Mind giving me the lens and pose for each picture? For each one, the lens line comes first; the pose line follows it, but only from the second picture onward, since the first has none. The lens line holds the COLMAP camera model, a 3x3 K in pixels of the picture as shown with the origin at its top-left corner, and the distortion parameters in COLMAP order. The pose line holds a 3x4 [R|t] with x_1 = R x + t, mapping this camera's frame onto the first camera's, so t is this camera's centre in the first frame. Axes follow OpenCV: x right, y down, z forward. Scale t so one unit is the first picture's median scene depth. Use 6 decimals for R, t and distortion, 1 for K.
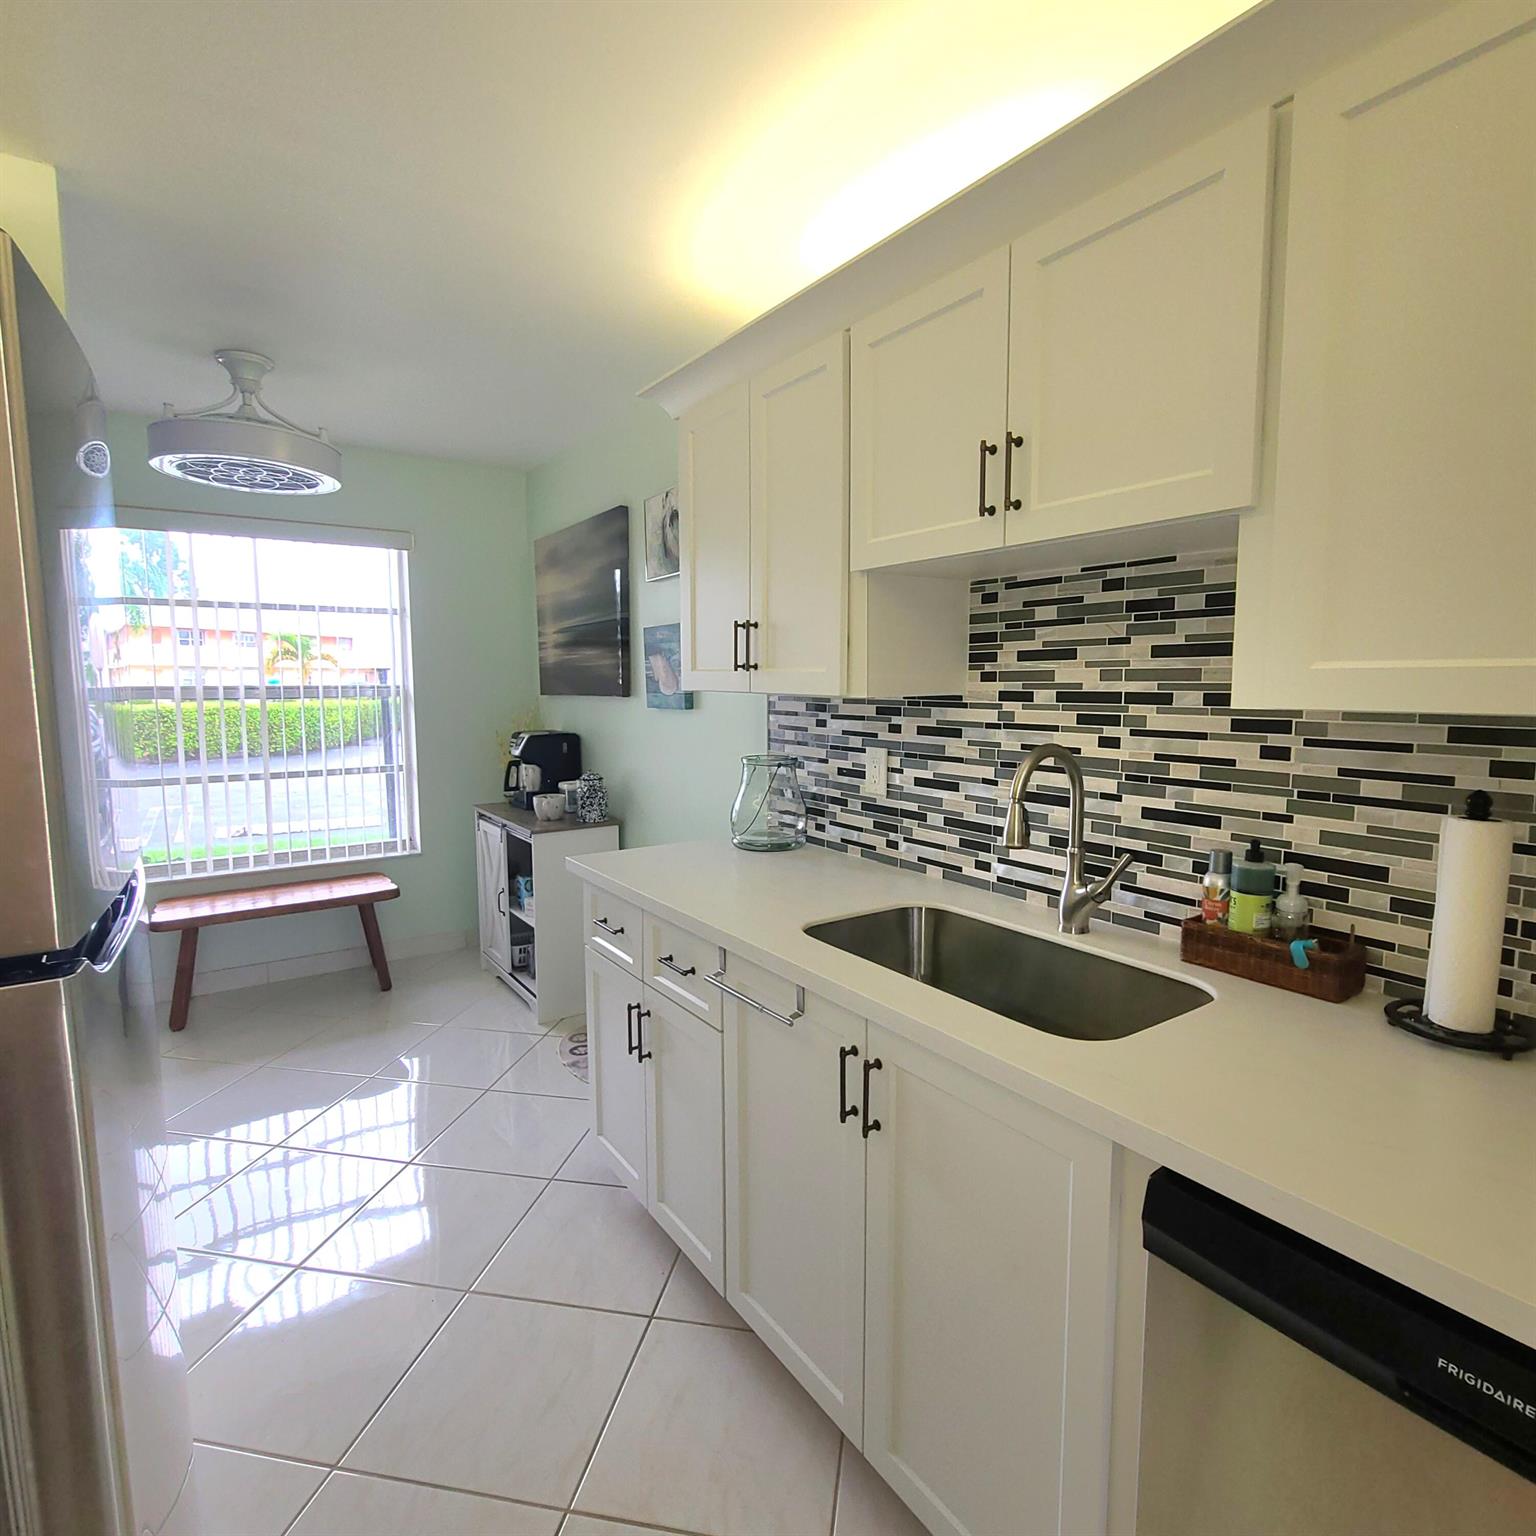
lens RADIAL K [[841.9, 0, 767.0], [0, 841.9, 766.9], [0, 0, 1]] dist [-0.005495, 0.003313]
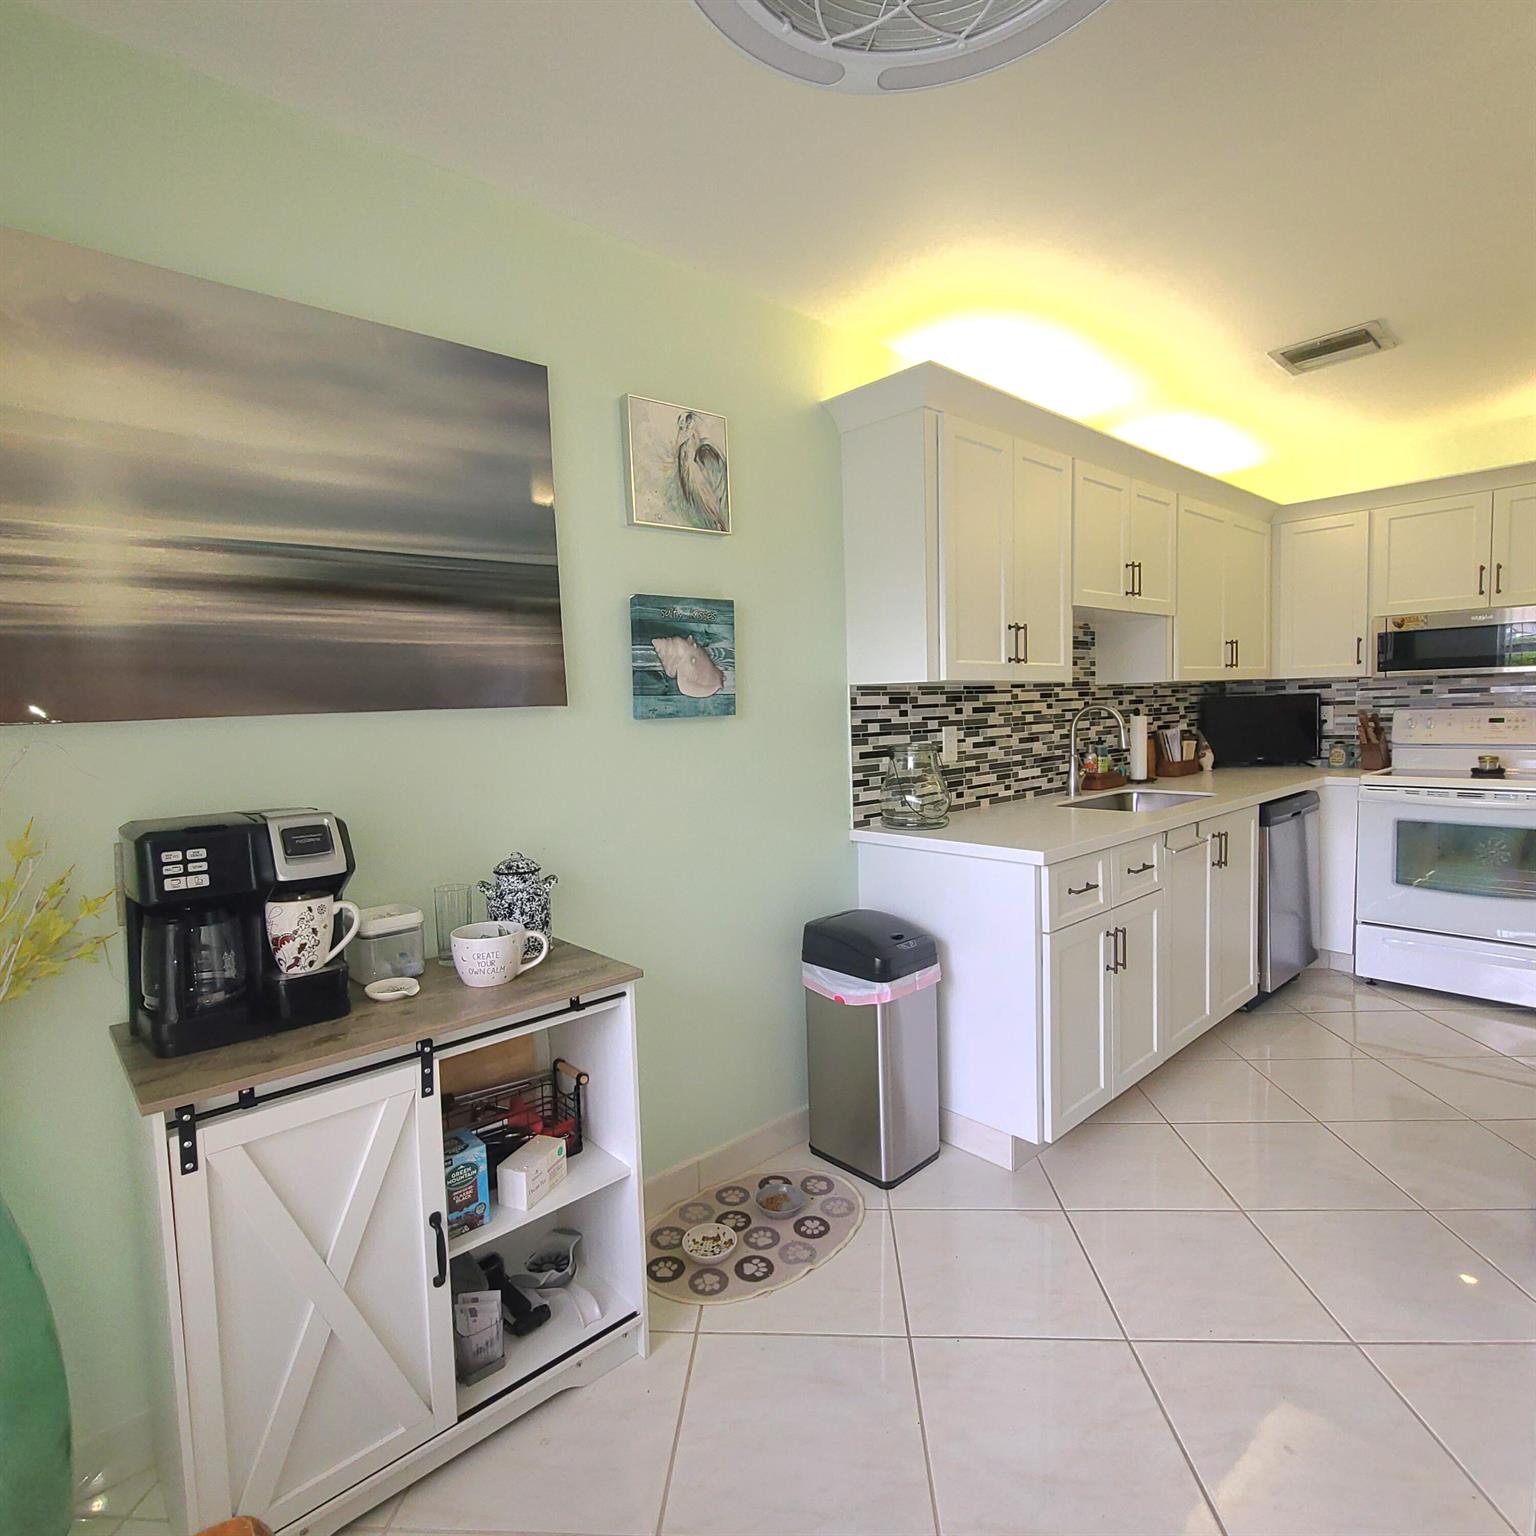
lens RADIAL K [[841.9, 0, 765.0], [0, 841.9, 767.2], [0, 0, 1]] dist [-0.005495, 0.003313]
pose [[-0.128279, -0.065231, 0.989591, -1.266563], [0.135884, 0.987268, 0.082692, -0.119498], [-0.982385, 0.145077, -0.117782, 1.585631]]
